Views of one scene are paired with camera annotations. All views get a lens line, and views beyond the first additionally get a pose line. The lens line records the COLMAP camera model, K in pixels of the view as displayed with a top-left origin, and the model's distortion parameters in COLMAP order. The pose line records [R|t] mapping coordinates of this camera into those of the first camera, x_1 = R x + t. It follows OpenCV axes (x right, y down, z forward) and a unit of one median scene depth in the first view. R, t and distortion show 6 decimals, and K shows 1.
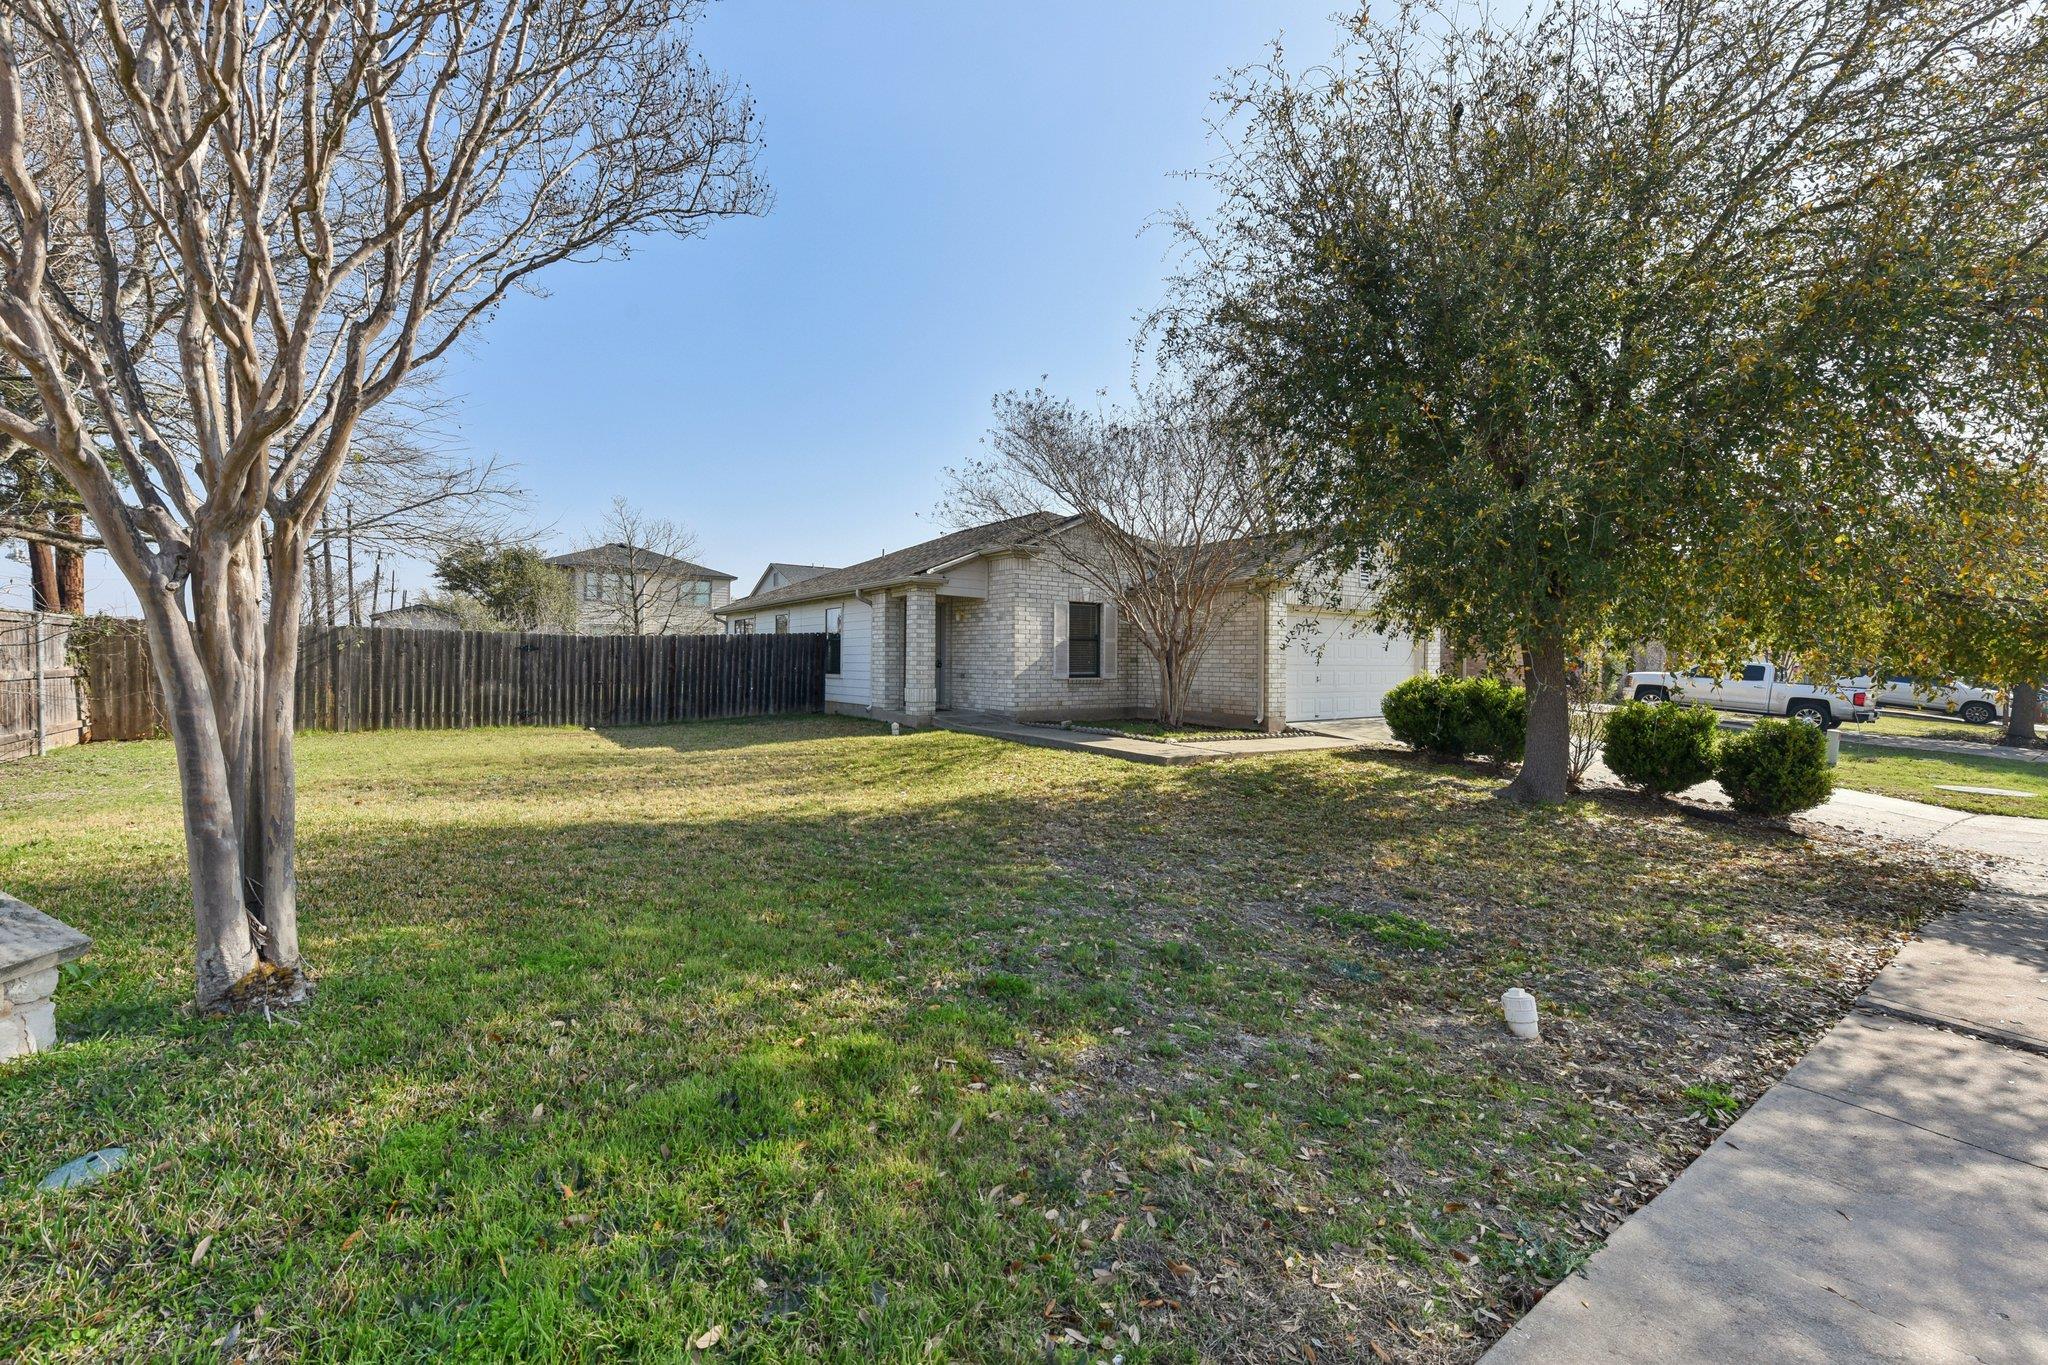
lens RADIAL K [[814.2, 0, 1035.6], [0, 814.2, 664.0], [0, 0, 1]] dist [0.006349, -0.000240]
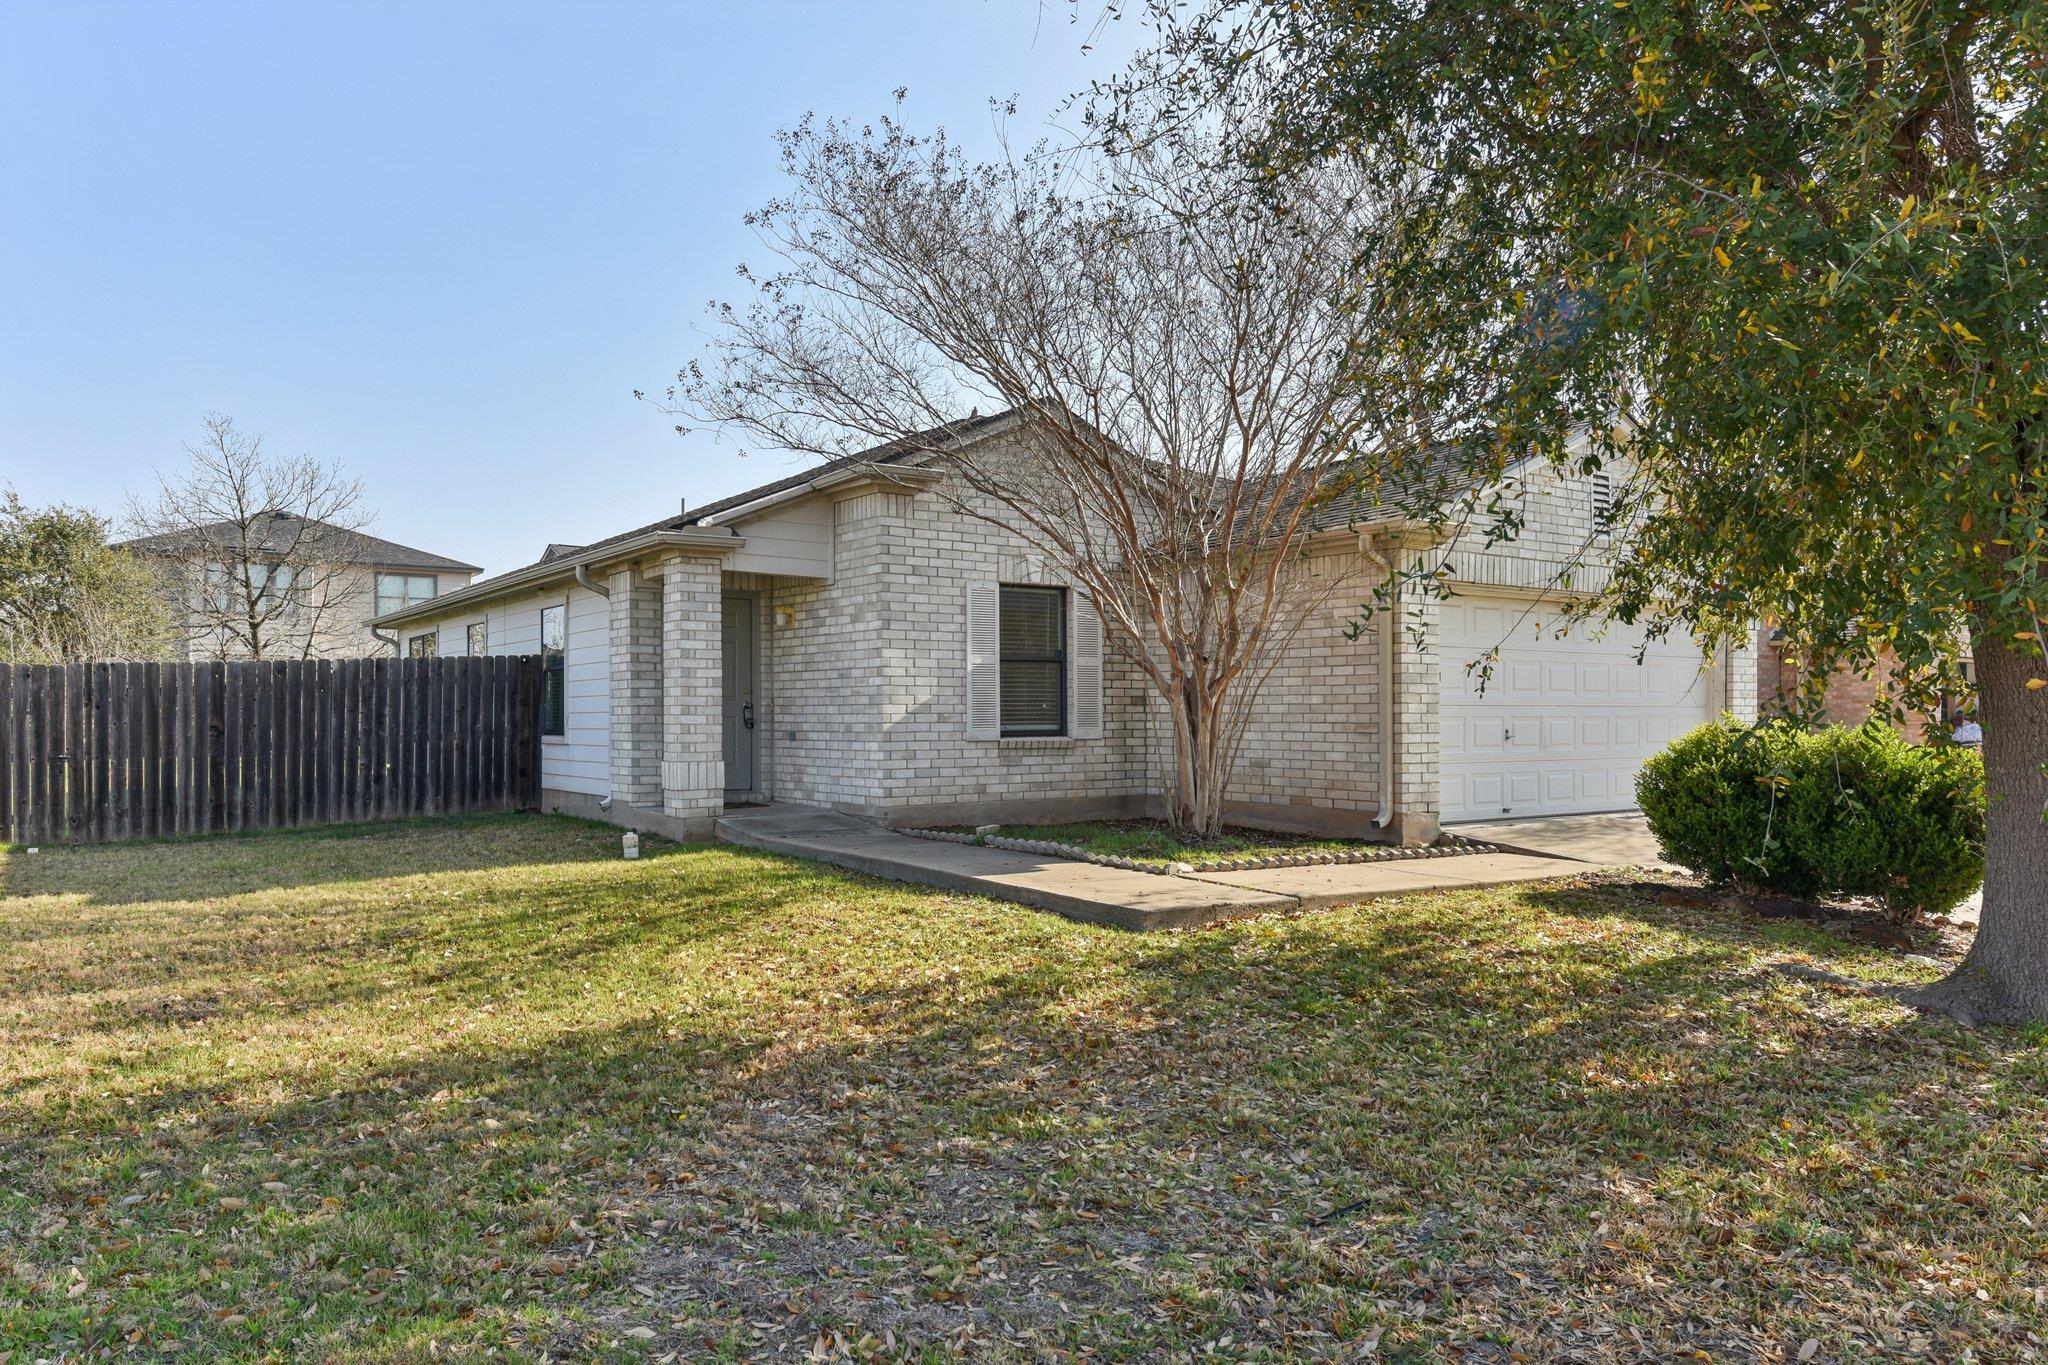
lens RADIAL K [[1397.8, 0, 1016.4], [0, 1397.8, 702.5], [0, 0, 1]] dist [-0.000246, 0.001097]
pose [[0.999719, -0.011011, -0.020974, 0.076074], [0.010743, 0.999860, -0.012832, 0.007329], [0.021112, 0.012603, 0.999698, 0.168566]]
